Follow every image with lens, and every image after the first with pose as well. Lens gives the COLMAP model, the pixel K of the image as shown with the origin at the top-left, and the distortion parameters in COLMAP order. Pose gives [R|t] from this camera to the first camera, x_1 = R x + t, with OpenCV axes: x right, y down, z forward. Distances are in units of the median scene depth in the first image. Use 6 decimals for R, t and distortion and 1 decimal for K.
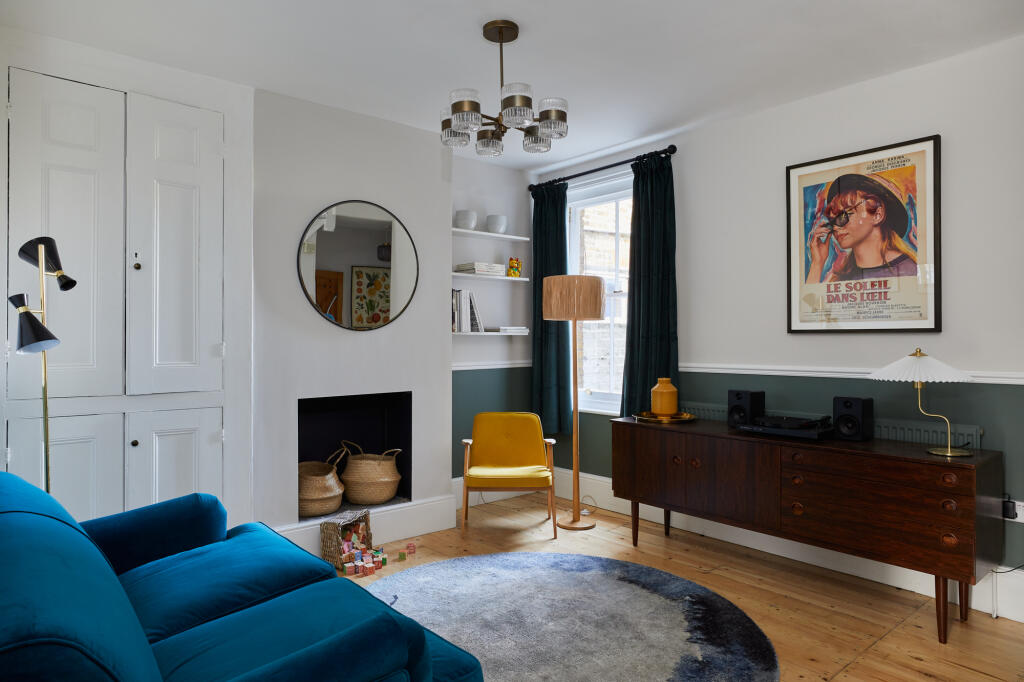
lens RADIAL K [[637.8, 0, 512.0], [0, 637.8, 341.0], [0, 0, 1]] dist [0.001395, -0.000511]
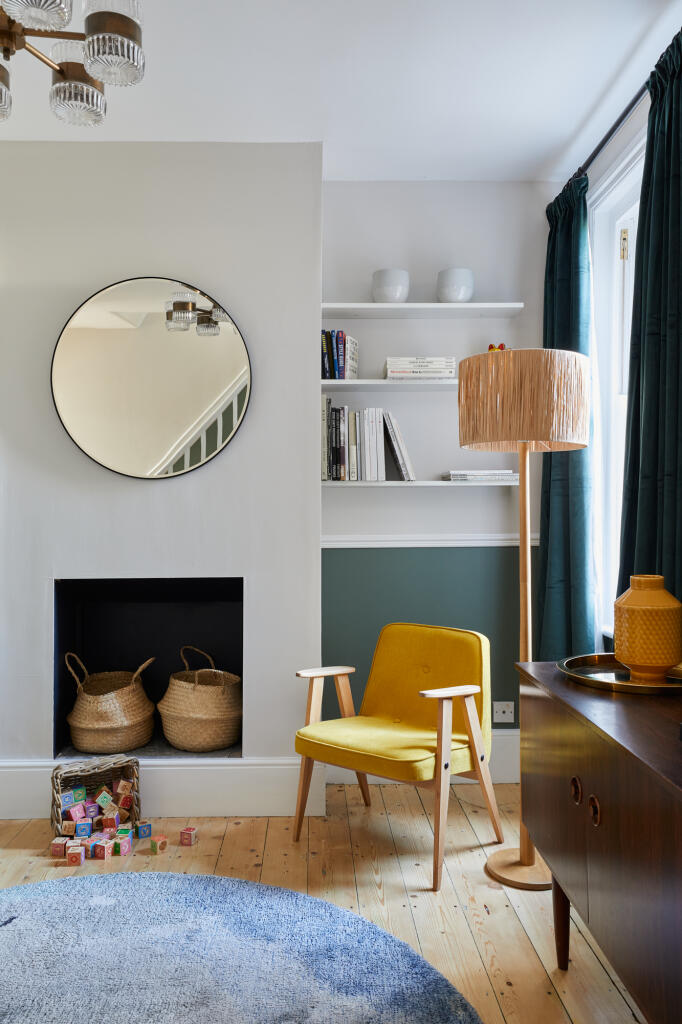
lens RADIAL K [[787.2, 0, 338.2], [0, 787.2, 518.2], [0, 0, 1]] dist [0.036621, 0.001715]
pose [[0.768041, 0.001119, -0.640399, 0.514406], [-0.000237, 0.999999, 0.001463, 0.026969], [0.640400, -0.000972, 0.768041, 0.615141]]
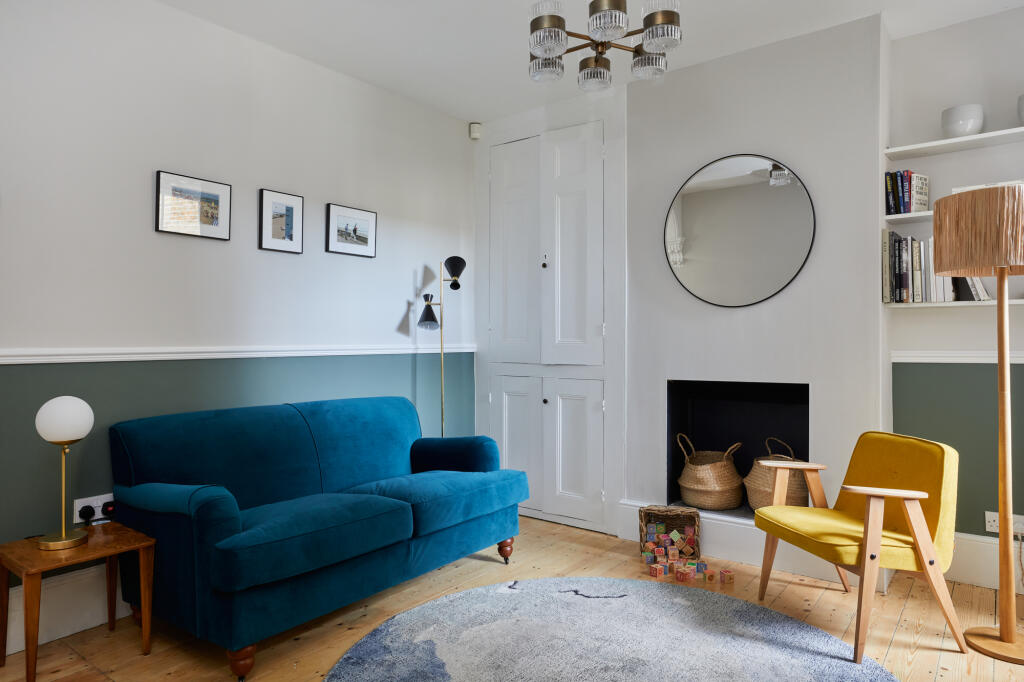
lens RADIAL K [[591.1, 0, 491.3], [0, 591.1, 323.7], [0, 0, 1]] dist [-0.217380, 0.195464]
pose [[0.164378, -0.021794, -0.986157, 0.561889], [0.001198, 0.999760, -0.021894, 0.027379], [0.986397, 0.002417, 0.164364, 0.672675]]
